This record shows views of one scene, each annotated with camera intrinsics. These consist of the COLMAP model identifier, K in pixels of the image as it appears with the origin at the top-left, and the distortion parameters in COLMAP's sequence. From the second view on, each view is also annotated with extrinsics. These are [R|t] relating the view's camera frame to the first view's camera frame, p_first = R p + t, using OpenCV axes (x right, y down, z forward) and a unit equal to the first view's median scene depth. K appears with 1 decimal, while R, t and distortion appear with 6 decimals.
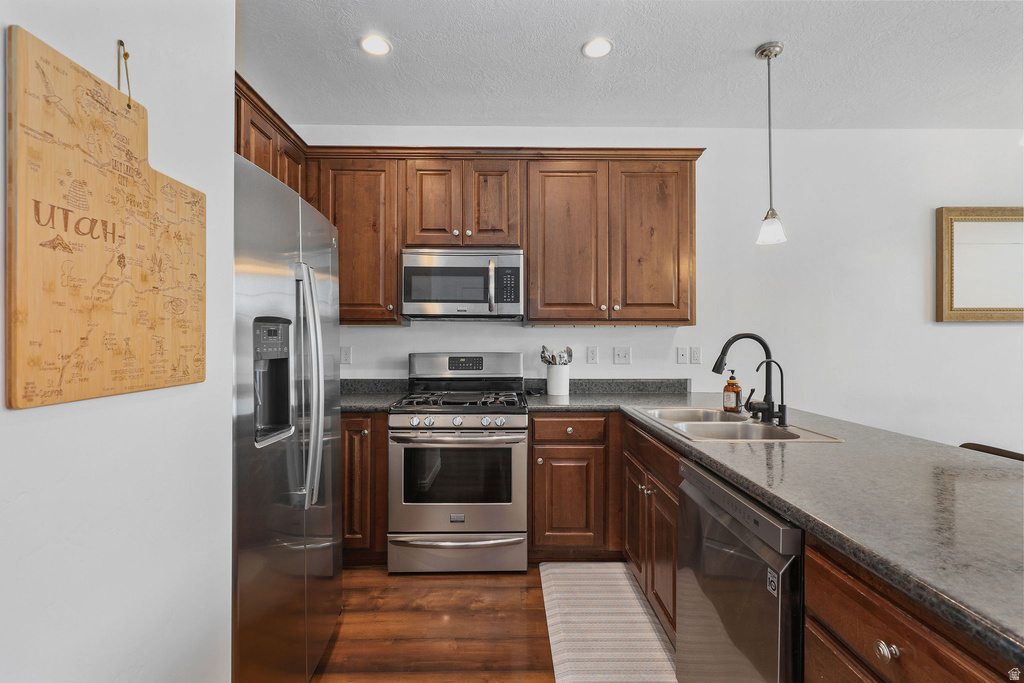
lens RADIAL K [[467.5, 0, 507.0], [0, 467.5, 339.4], [0, 0, 1]] dist [0.001257, -0.000090]
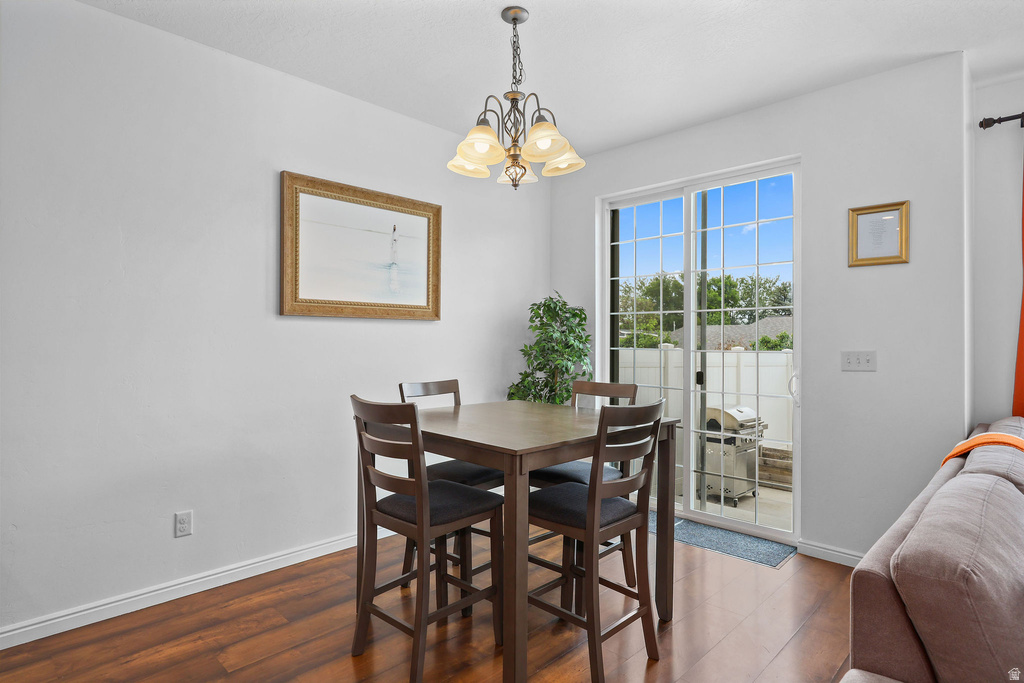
lens RADIAL K [[544.4, 0, 506.2], [0, 544.4, 337.5], [0, 0, 1]] dist [0.002319, -0.000025]
pose [[0.716225, 0.007596, 0.697828, 0.634920], [-0.006800, 0.999969, -0.003905, 0.002029], [-0.697836, -0.001949, 0.716255, 0.082549]]
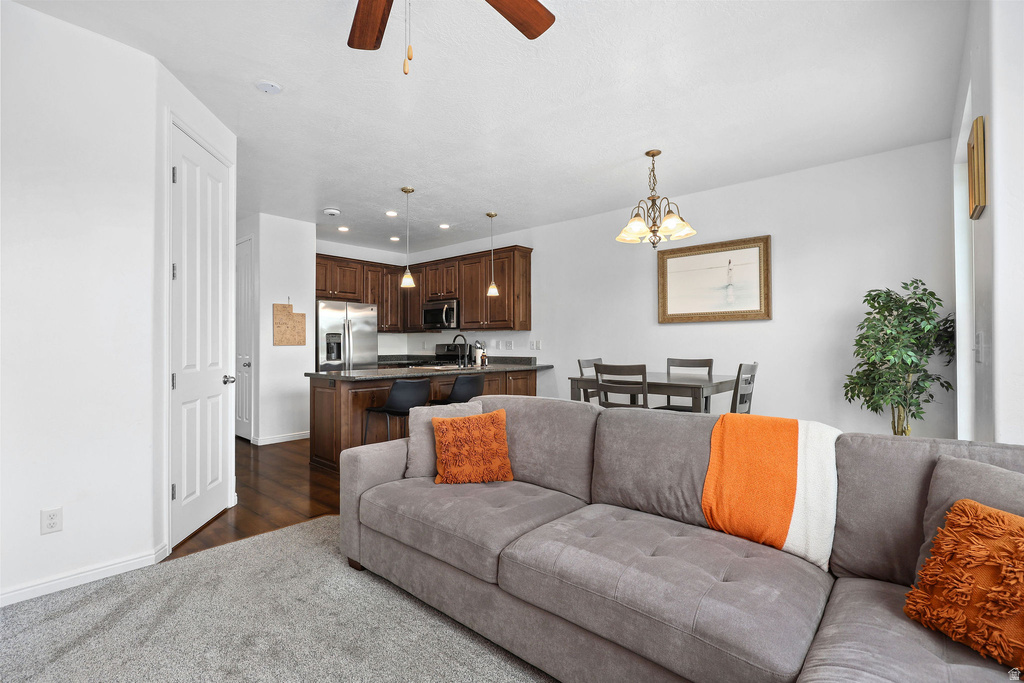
lens RADIAL K [[472.5, 0, 507.3], [0, 472.5, 340.3], [0, 0, 1]] dist [0.003152, 0.000129]
pose [[0.736384, -0.008618, -0.676509, 1.863532], [0.006393, 0.999963, -0.005780, 0.028639], [0.676534, -0.000069, 0.736411, -0.592527]]
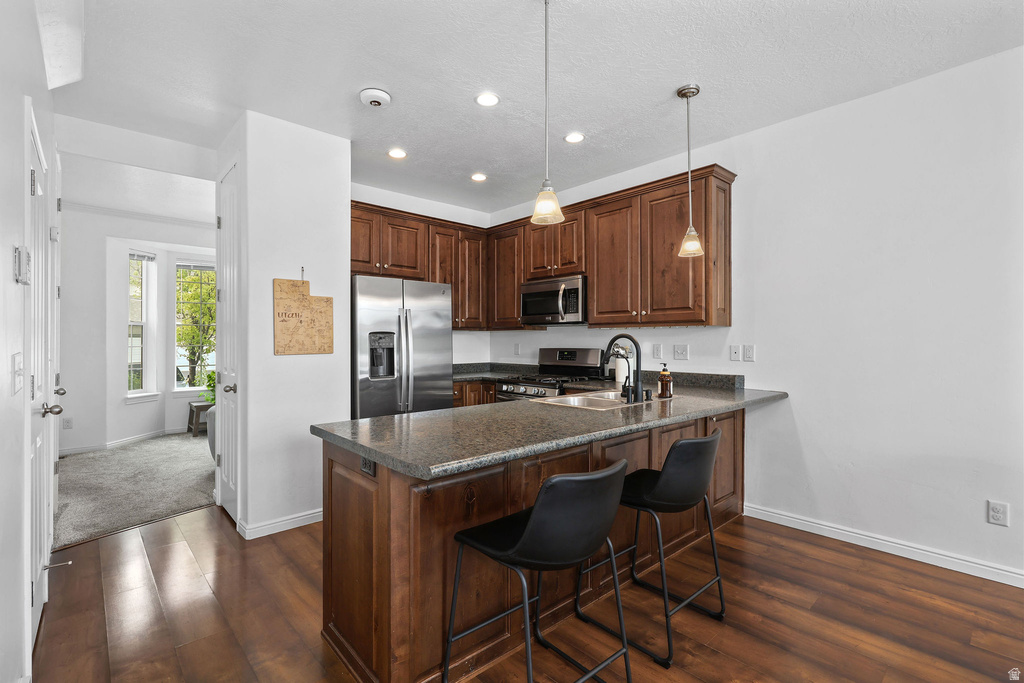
lens RADIAL K [[472.5, 0, 507.3], [0, 472.5, 340.3], [0, 0, 1]] dist [0.003152, 0.000129]
pose [[0.657375, -0.002419, -0.753560, 0.963078], [0.006788, 0.999973, 0.002712, -0.000898], [0.753533, -0.006898, 0.657374, -0.101060]]
